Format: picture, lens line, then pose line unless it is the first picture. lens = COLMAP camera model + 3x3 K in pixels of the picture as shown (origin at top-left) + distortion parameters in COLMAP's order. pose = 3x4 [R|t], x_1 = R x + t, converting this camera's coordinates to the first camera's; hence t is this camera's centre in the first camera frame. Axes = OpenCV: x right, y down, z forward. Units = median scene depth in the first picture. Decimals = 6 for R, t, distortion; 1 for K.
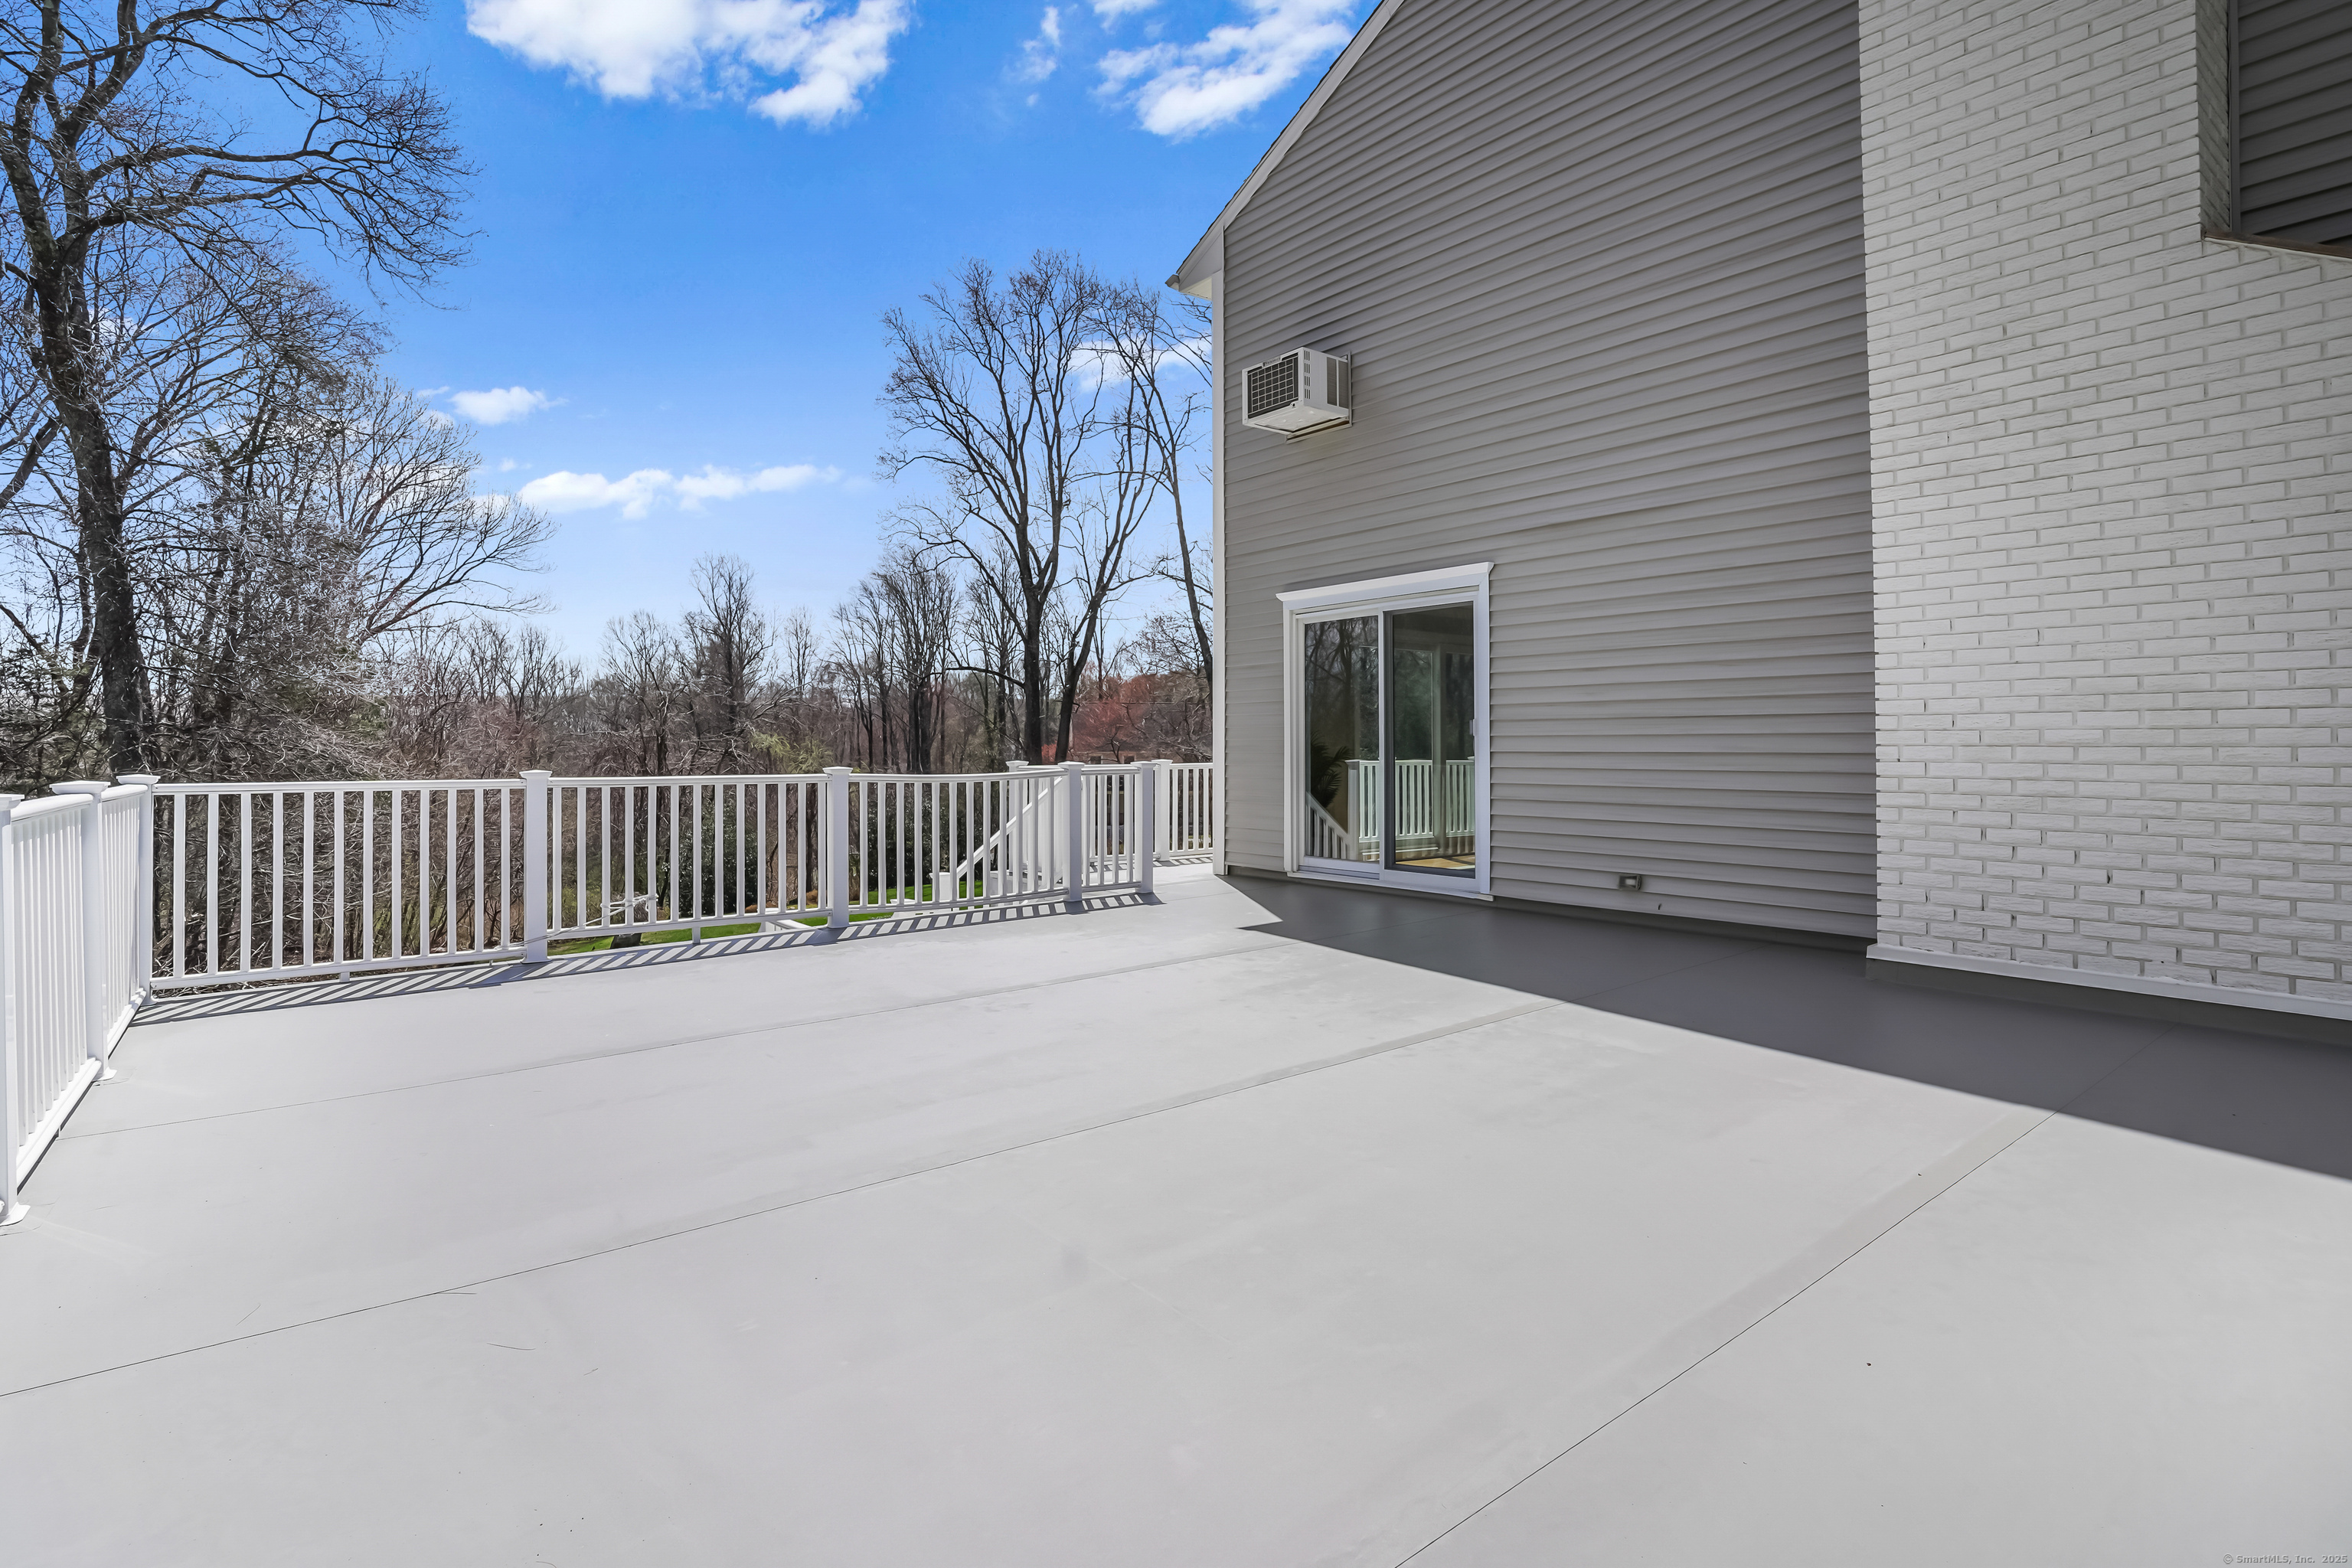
lens RADIAL K [[1159.3, 0, 1174.1], [0, 1159.3, 752.1], [0, 0, 1]] dist [-0.085498, 0.037877]
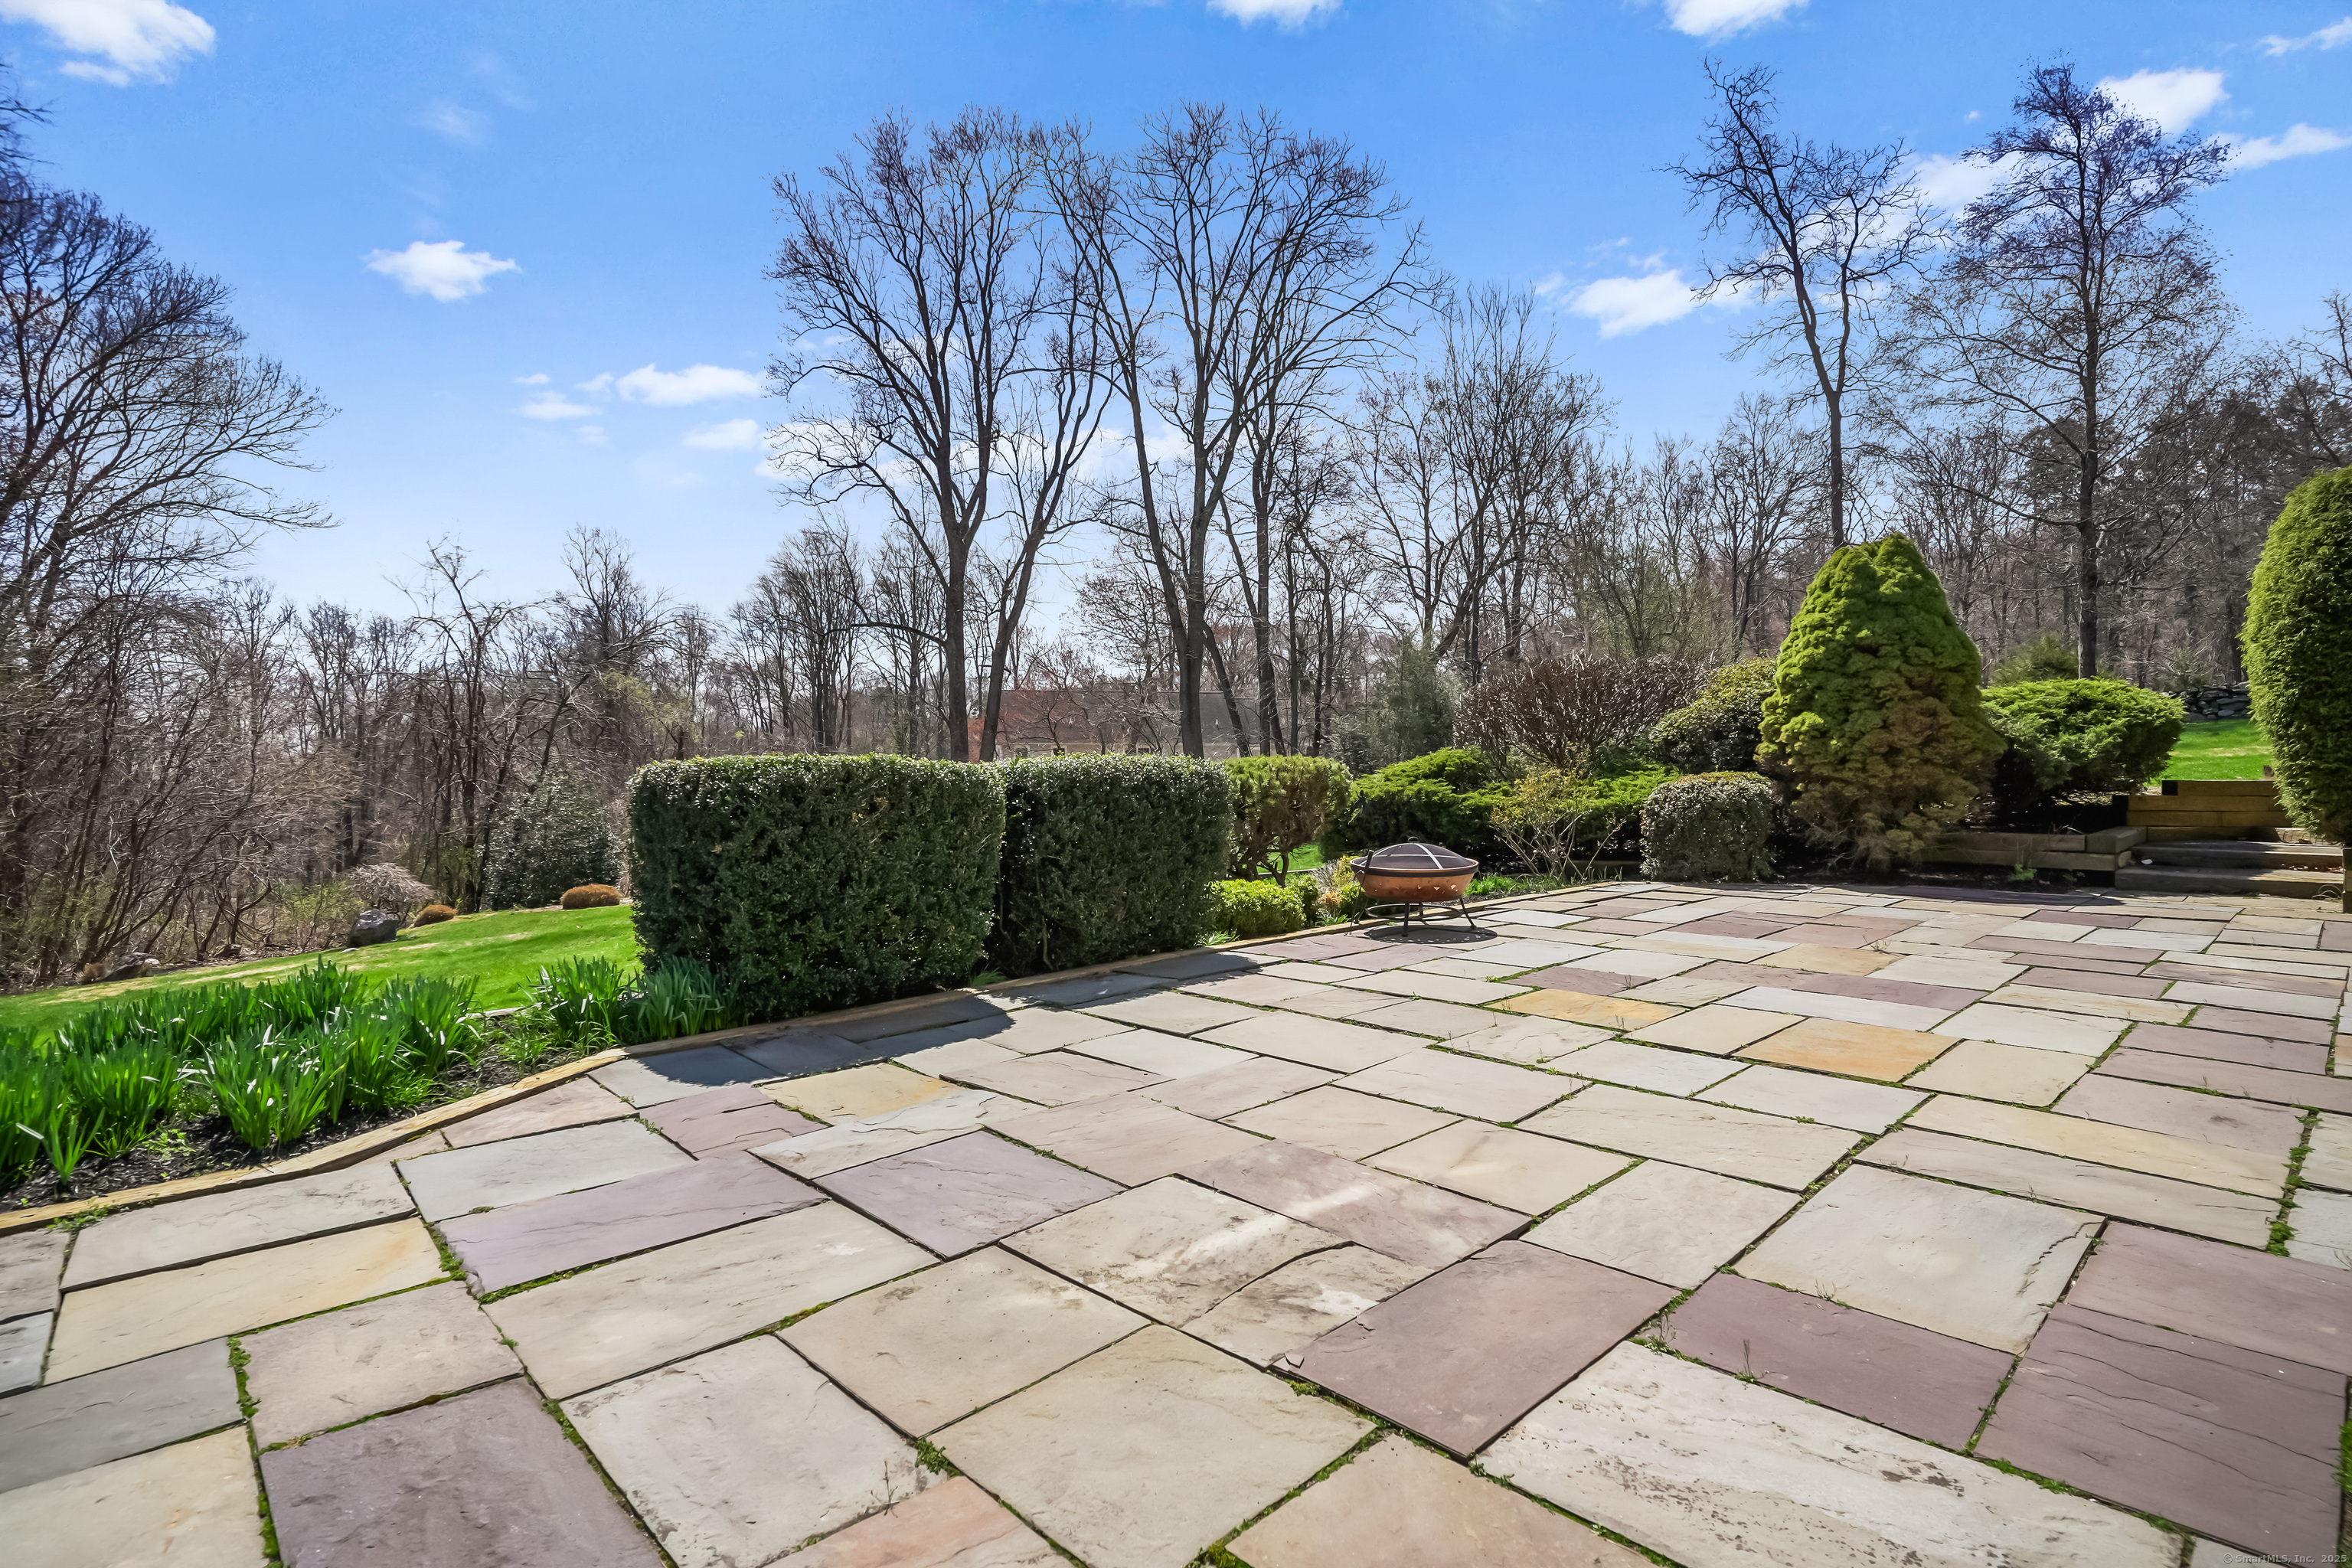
lens RADIAL K [[1159.3, 0, 1174.1], [0, 1159.3, 752.1], [0, 0, 1]] dist [-0.085498, 0.037877]
pose [[0.997061, -0.006174, 0.076357, -0.029777], [0.007486, 0.999829, -0.016909, 0.035088], [-0.076239, 0.017431, 0.996937, 0.161514]]
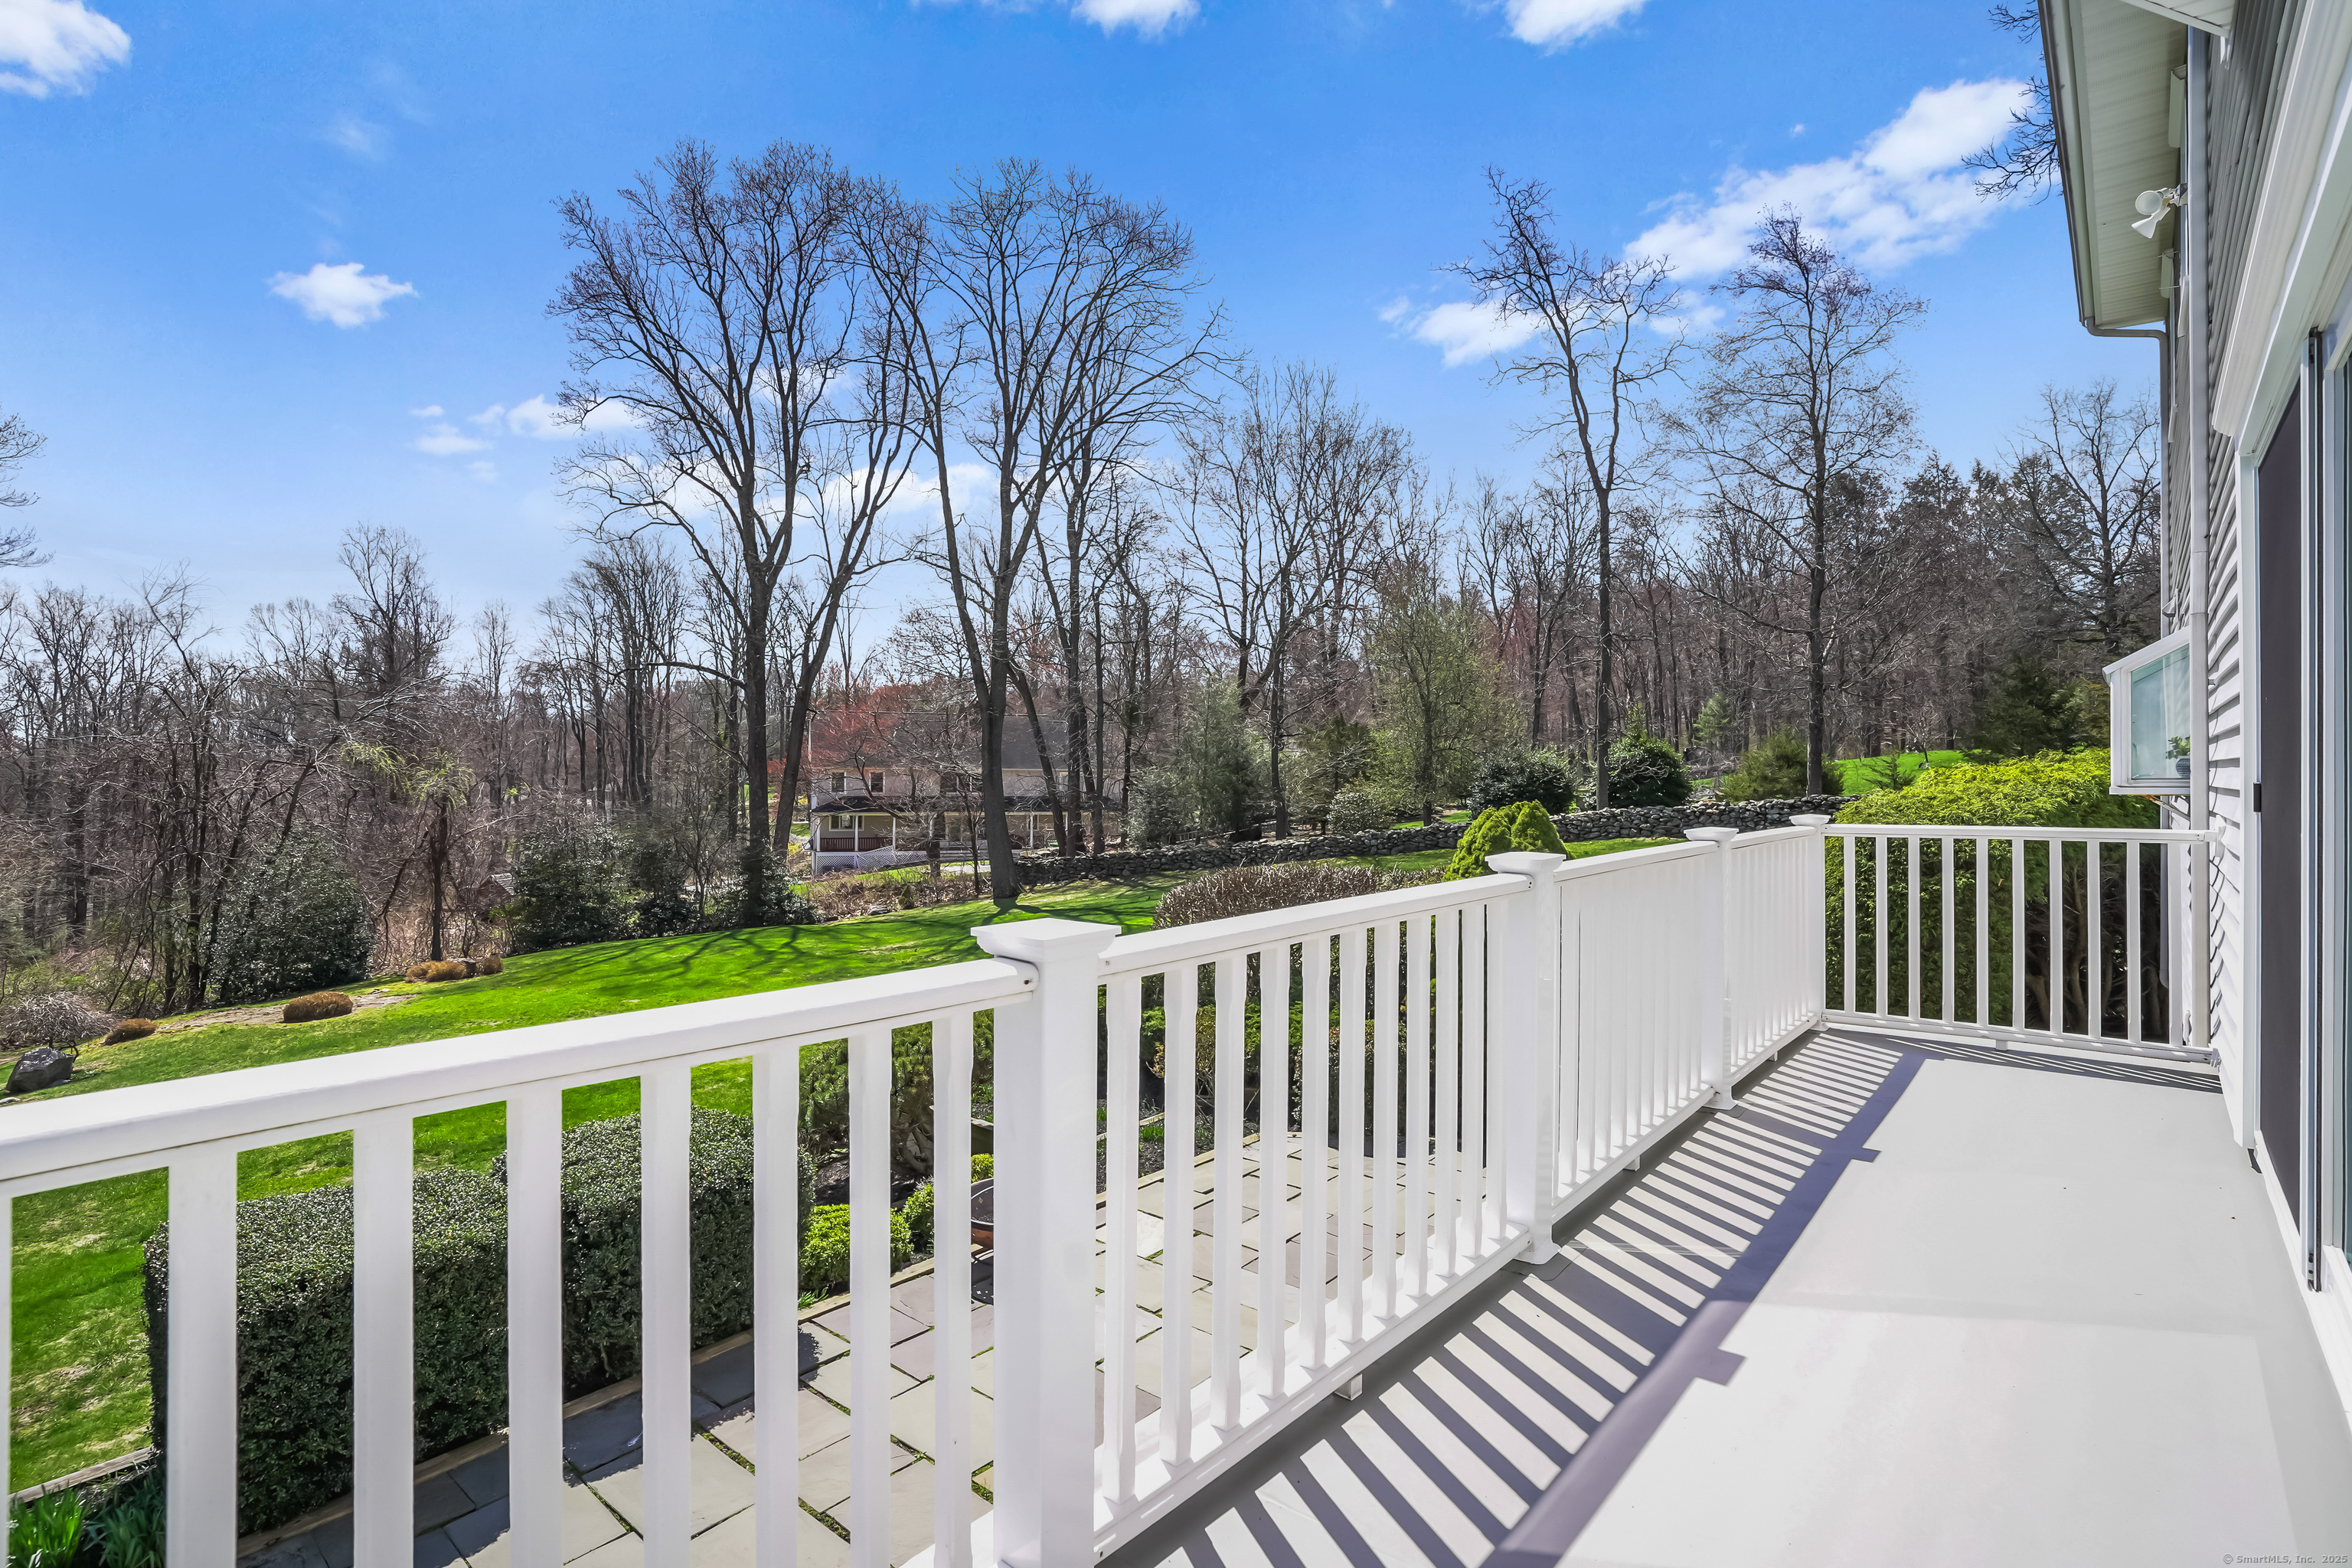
lens RADIAL K [[1159.3, 0, 1174.1], [0, 1159.3, 752.1], [0, 0, 1]] dist [-0.085498, 0.037877]
pose [[0.977361, 0.010602, 0.211312, -0.005405], [-0.007730, 0.999866, -0.014412, -0.001798], [-0.211437, 0.012453, 0.977312, 0.151144]]
